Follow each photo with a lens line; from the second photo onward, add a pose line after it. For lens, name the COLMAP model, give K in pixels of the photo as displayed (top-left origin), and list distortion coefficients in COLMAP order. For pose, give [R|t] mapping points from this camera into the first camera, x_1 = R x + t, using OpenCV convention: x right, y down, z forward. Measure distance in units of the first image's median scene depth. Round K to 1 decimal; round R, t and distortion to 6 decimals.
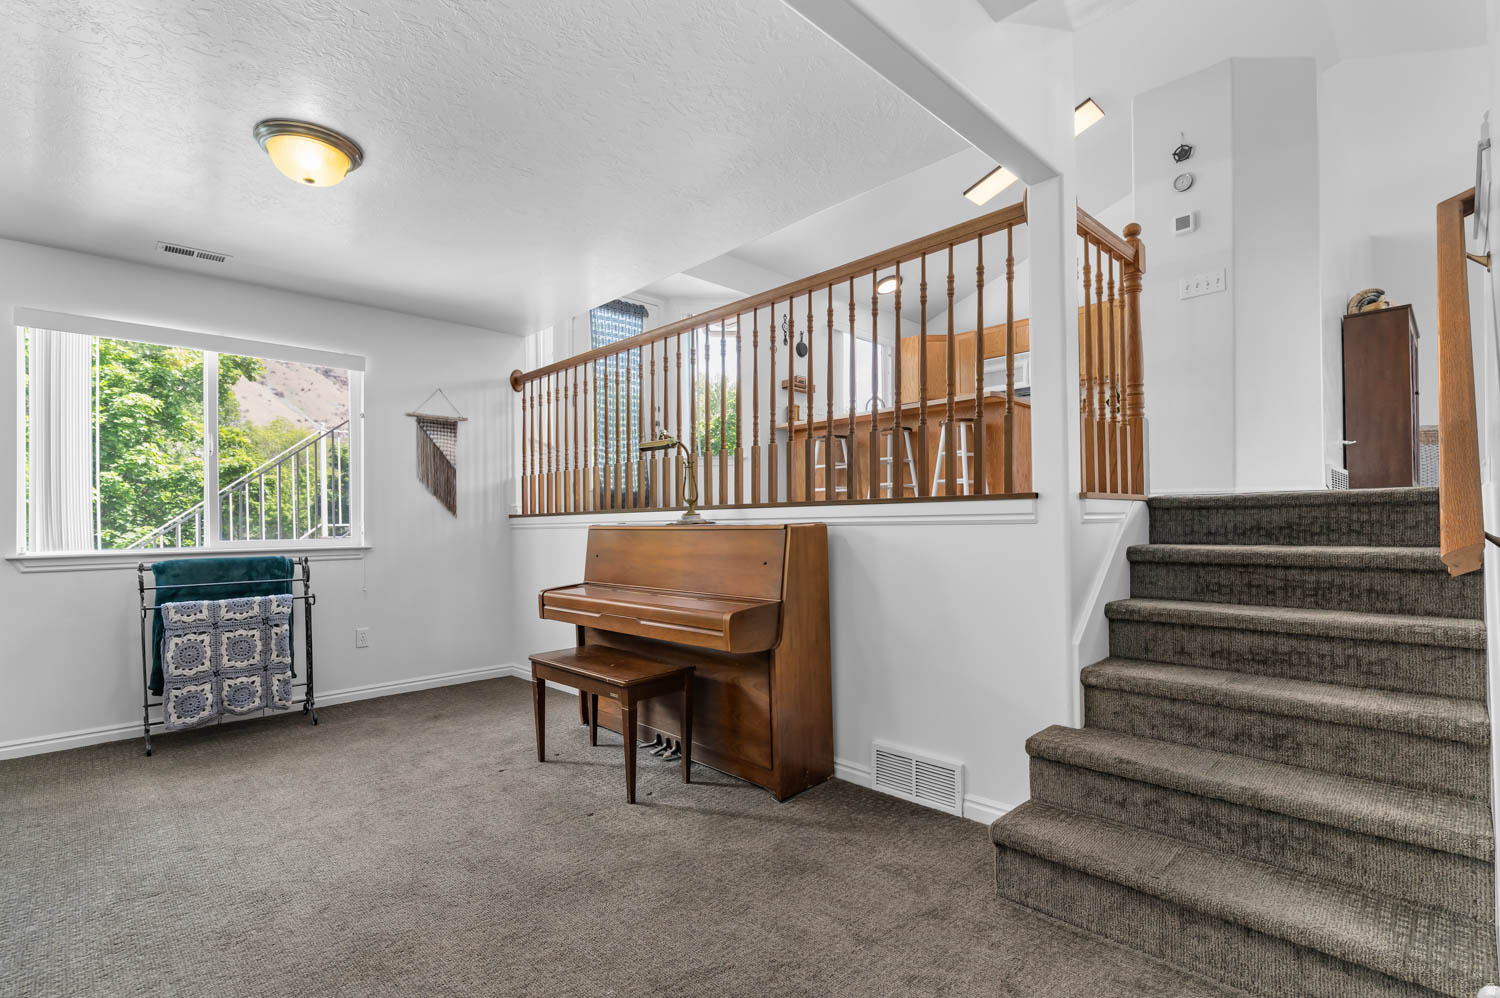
lens RADIAL K [[680.9, 0, 715.8], [0, 680.9, 517.1], [0, 0, 1]] dist [-0.001730, -0.000147]
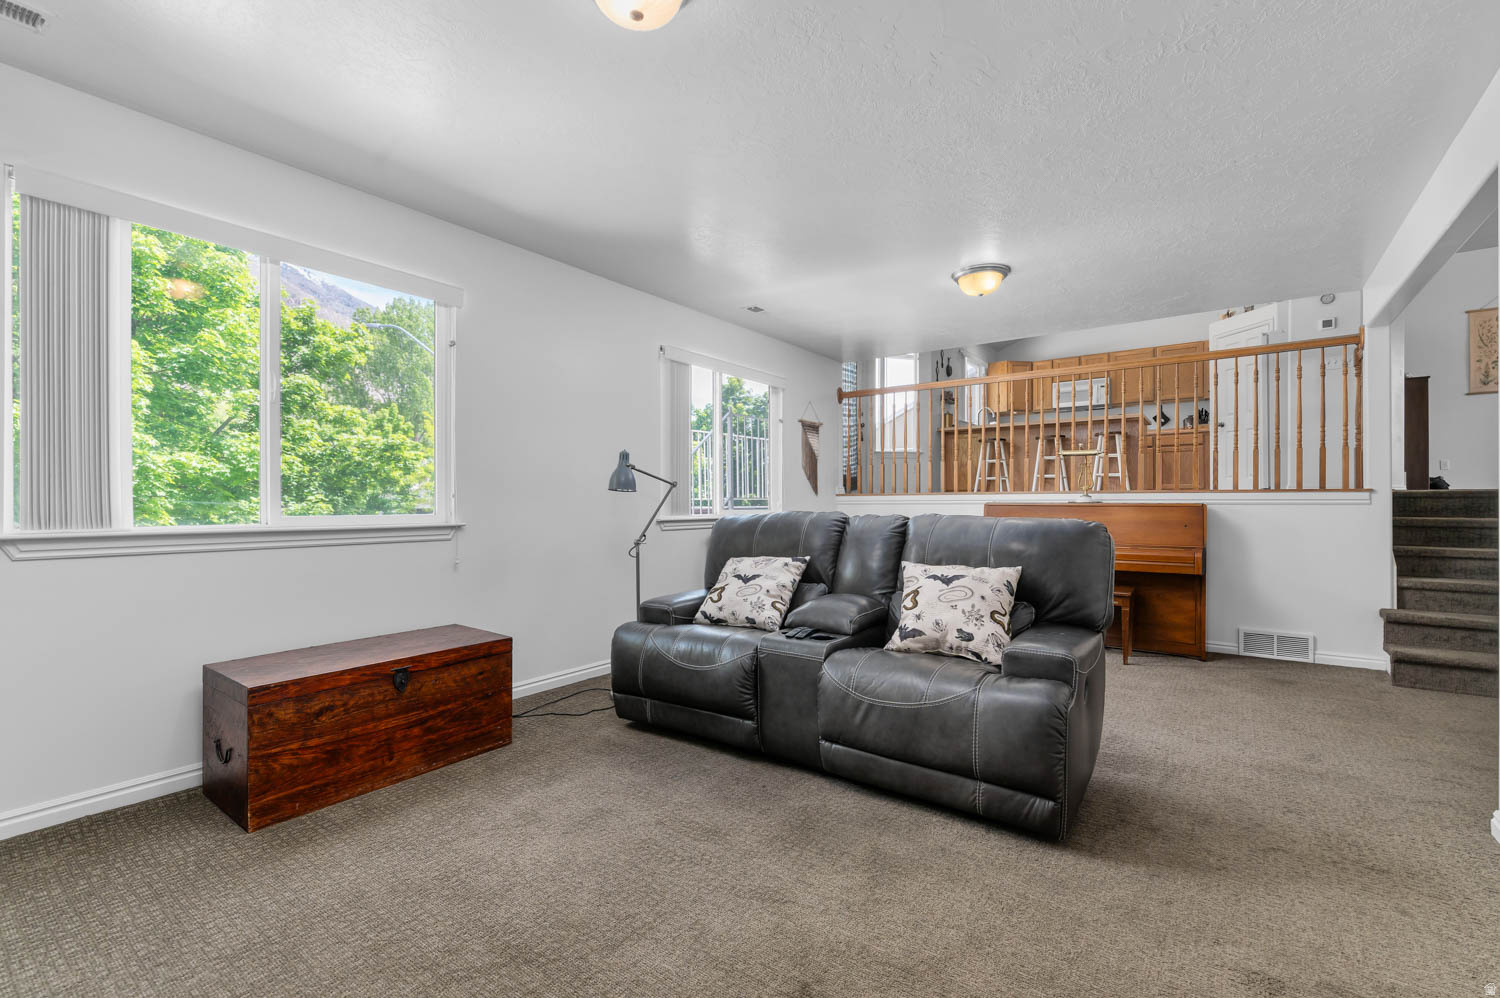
lens RADIAL K [[657.2, 0, 730.4], [0, 657.2, 504.0], [0, 0, 1]] dist [0.023717, 0.000124]
pose [[0.982291, 0.011524, 0.187008, -1.317544], [-0.013119, 0.999887, 0.007295, 0.013572], [-0.186903, -0.009619, 0.982331, -0.415566]]
